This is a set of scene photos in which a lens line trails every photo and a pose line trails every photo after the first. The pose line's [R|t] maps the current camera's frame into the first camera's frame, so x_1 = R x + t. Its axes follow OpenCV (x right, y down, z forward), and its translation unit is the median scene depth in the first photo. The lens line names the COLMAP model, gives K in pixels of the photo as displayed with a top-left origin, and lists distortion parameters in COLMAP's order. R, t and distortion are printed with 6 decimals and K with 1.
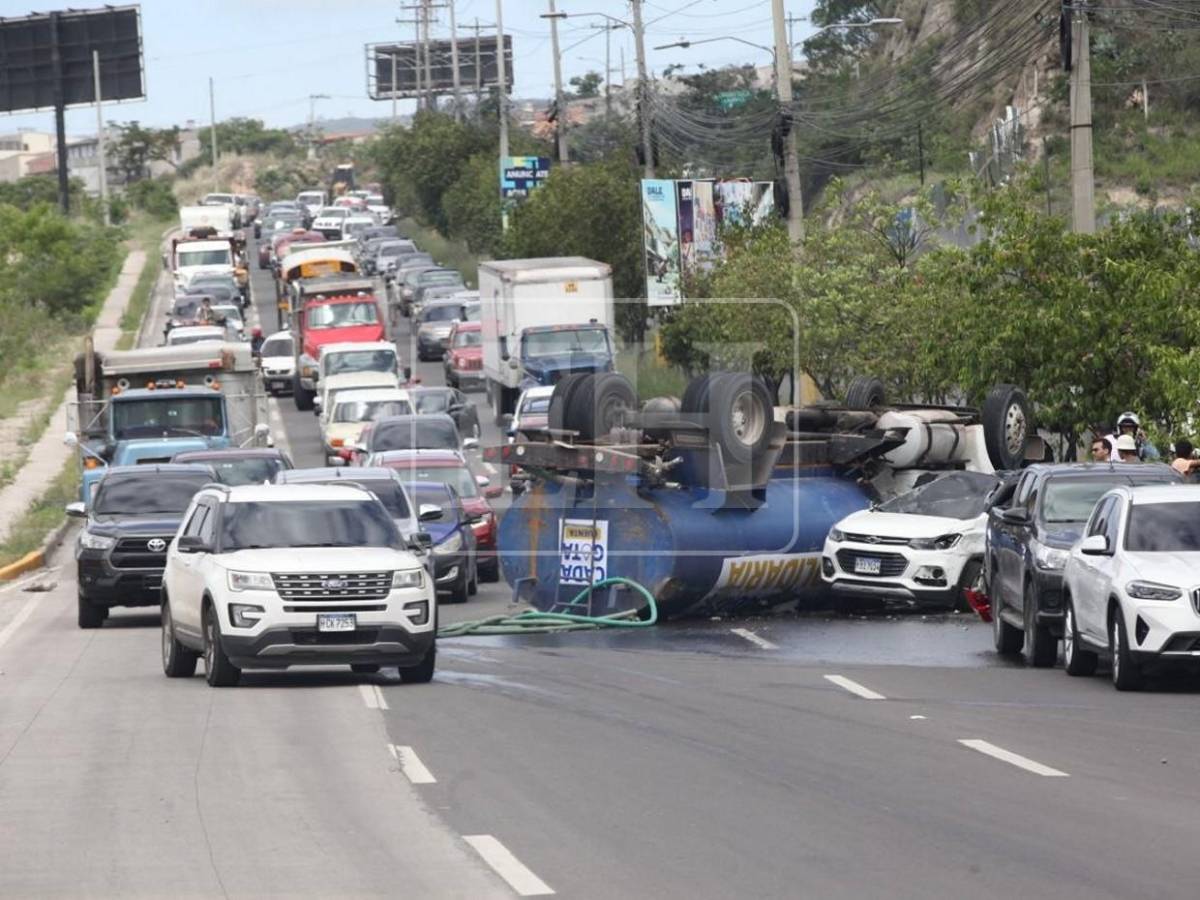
lens RADIAL K [[7211.4, 0, 602.8], [0, 7211.4, 423.4], [0, 0, 1]] dist [1.530694, 11.731034]
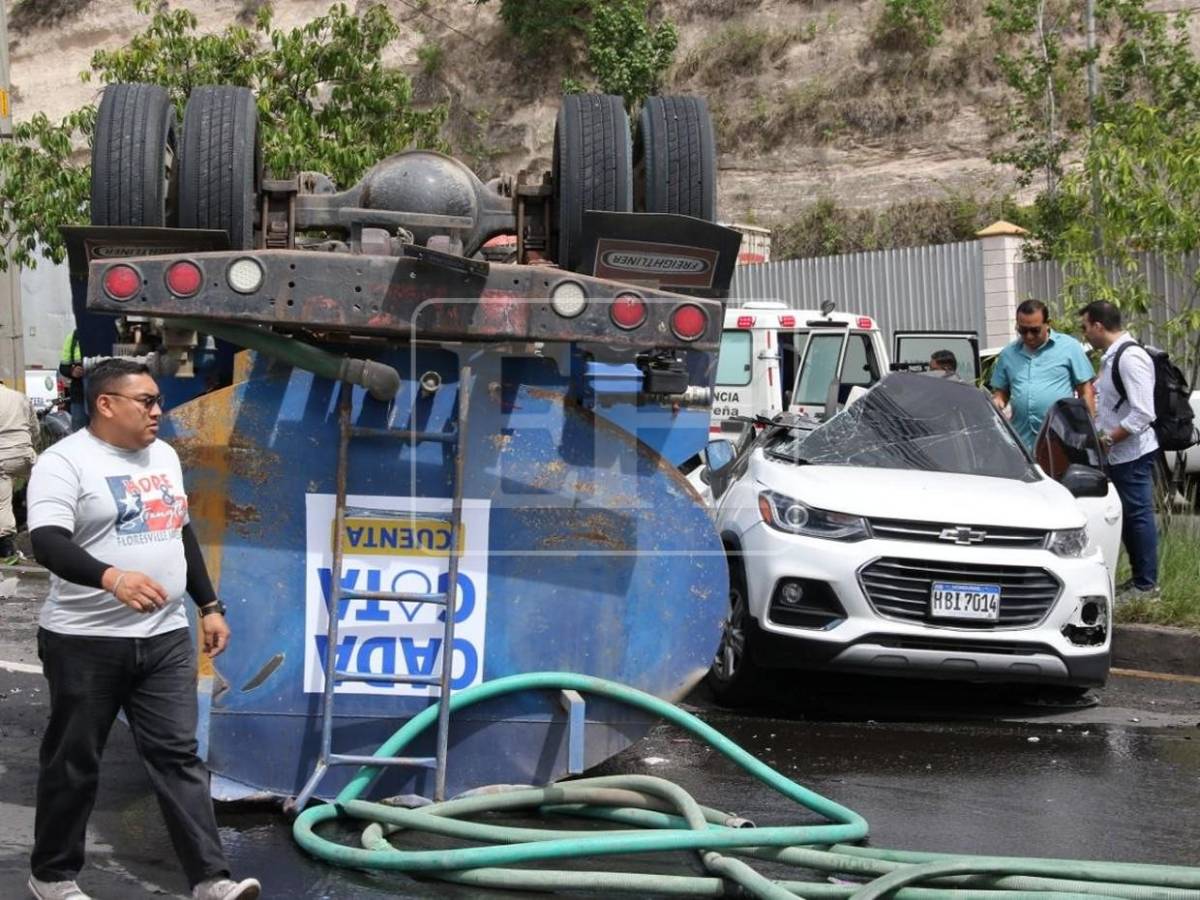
lens RADIAL K [[2635.7, 0, 600.0], [0, 2635.7, 450.0], [0, 0, 1]] dist [-0.005179, -0.150087]
pose [[0.754312, -0.002498, 0.656511, -0.073237], [-0.007718, 0.999890, 0.012672, 0.009542], [-0.656470, -0.014625, 0.754210, 0.892259]]
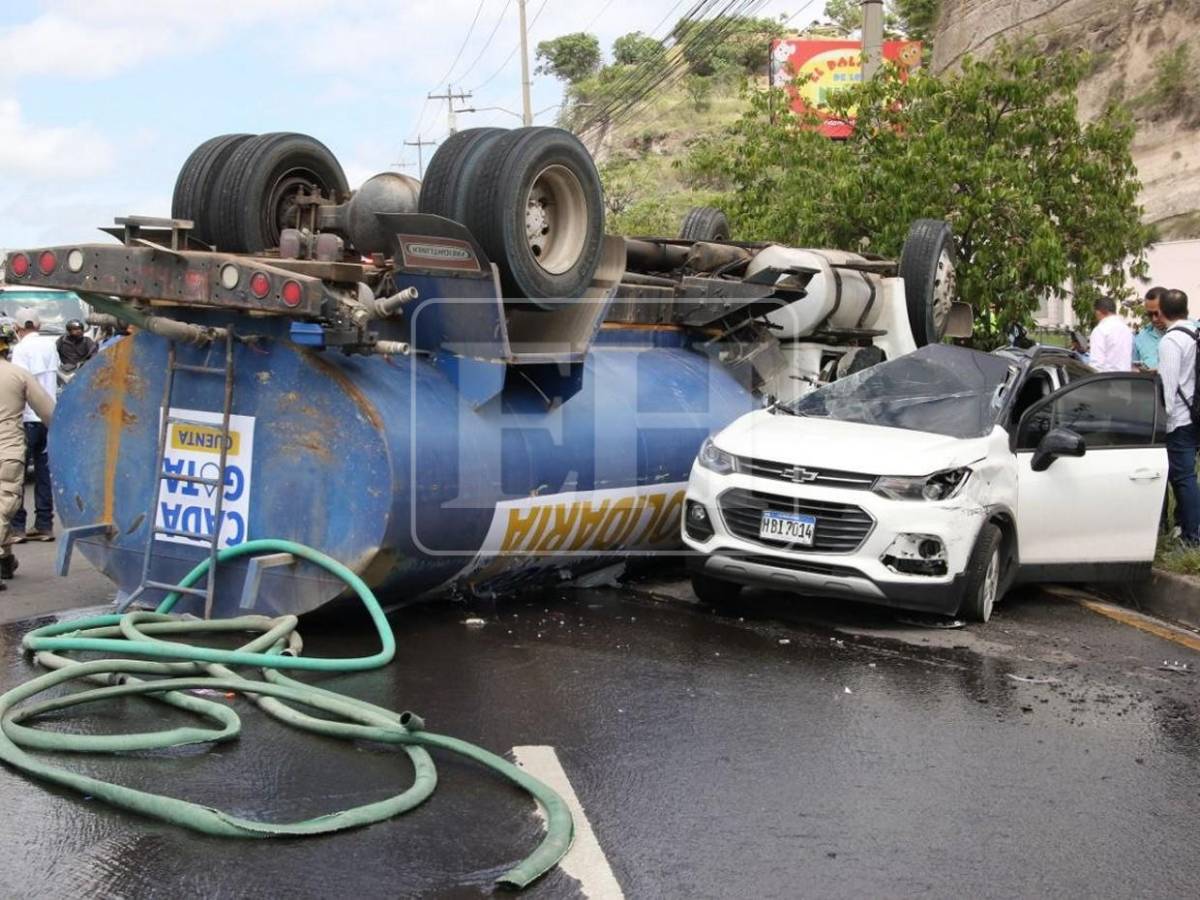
lens RADIAL K [[2106.7, 0, 600.0], [0, 2106.7, 450.0], [0, 0, 1]] dist [-0.015597, -0.029224]
pose [[0.996515, 0.037960, 0.074281, 0.012905], [-0.041453, 0.998078, 0.046061, 0.008250], [-0.072390, -0.048980, 0.996173, 0.847609]]
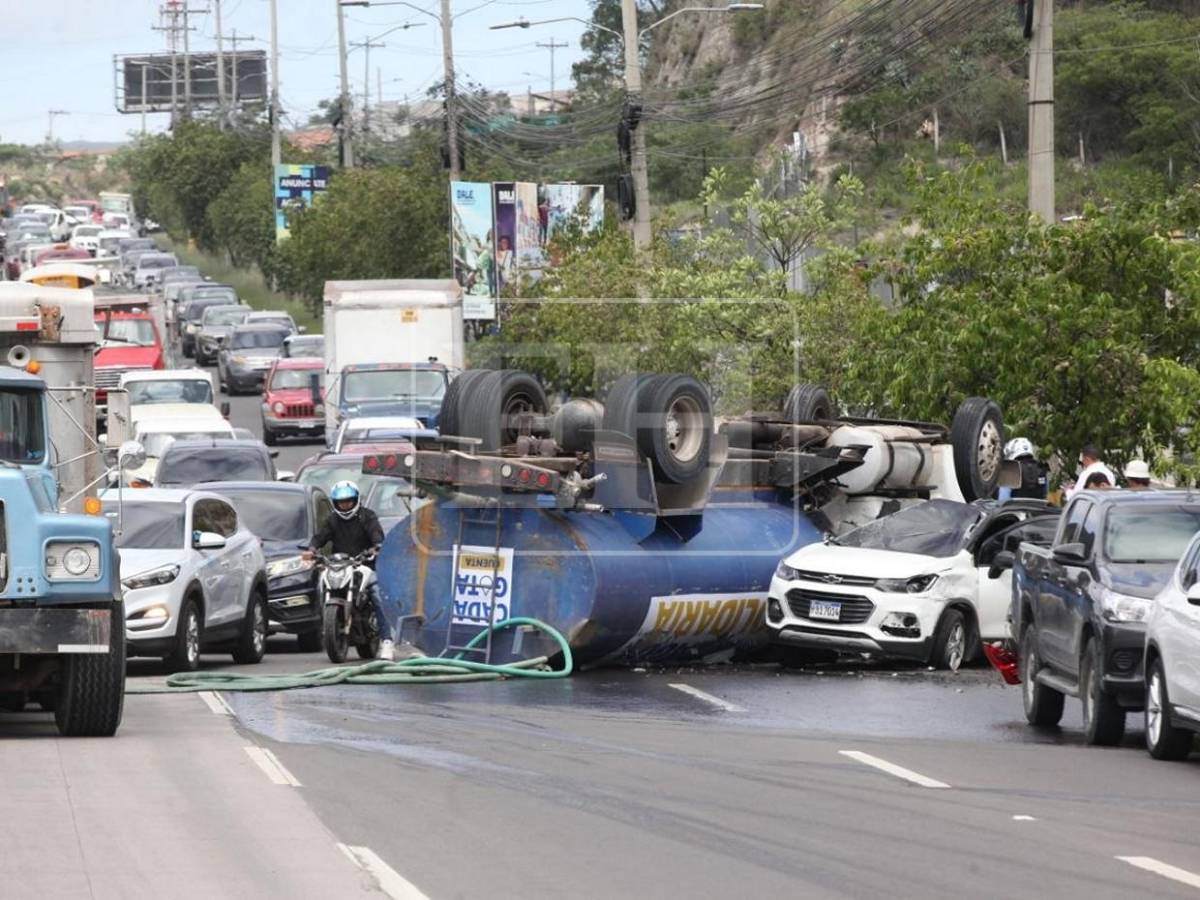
lens RADIAL K [[7211.4, 0, 602.8], [0, 7211.4, 423.4], [0, 0, 1]] dist [1.530694, 11.731034]
pose [[0.998975, 0.024869, 0.037812, -0.020328], [-0.024678, 0.999680, -0.005513, 0.003453], [-0.037937, 0.004575, 0.999270, 0.171804]]
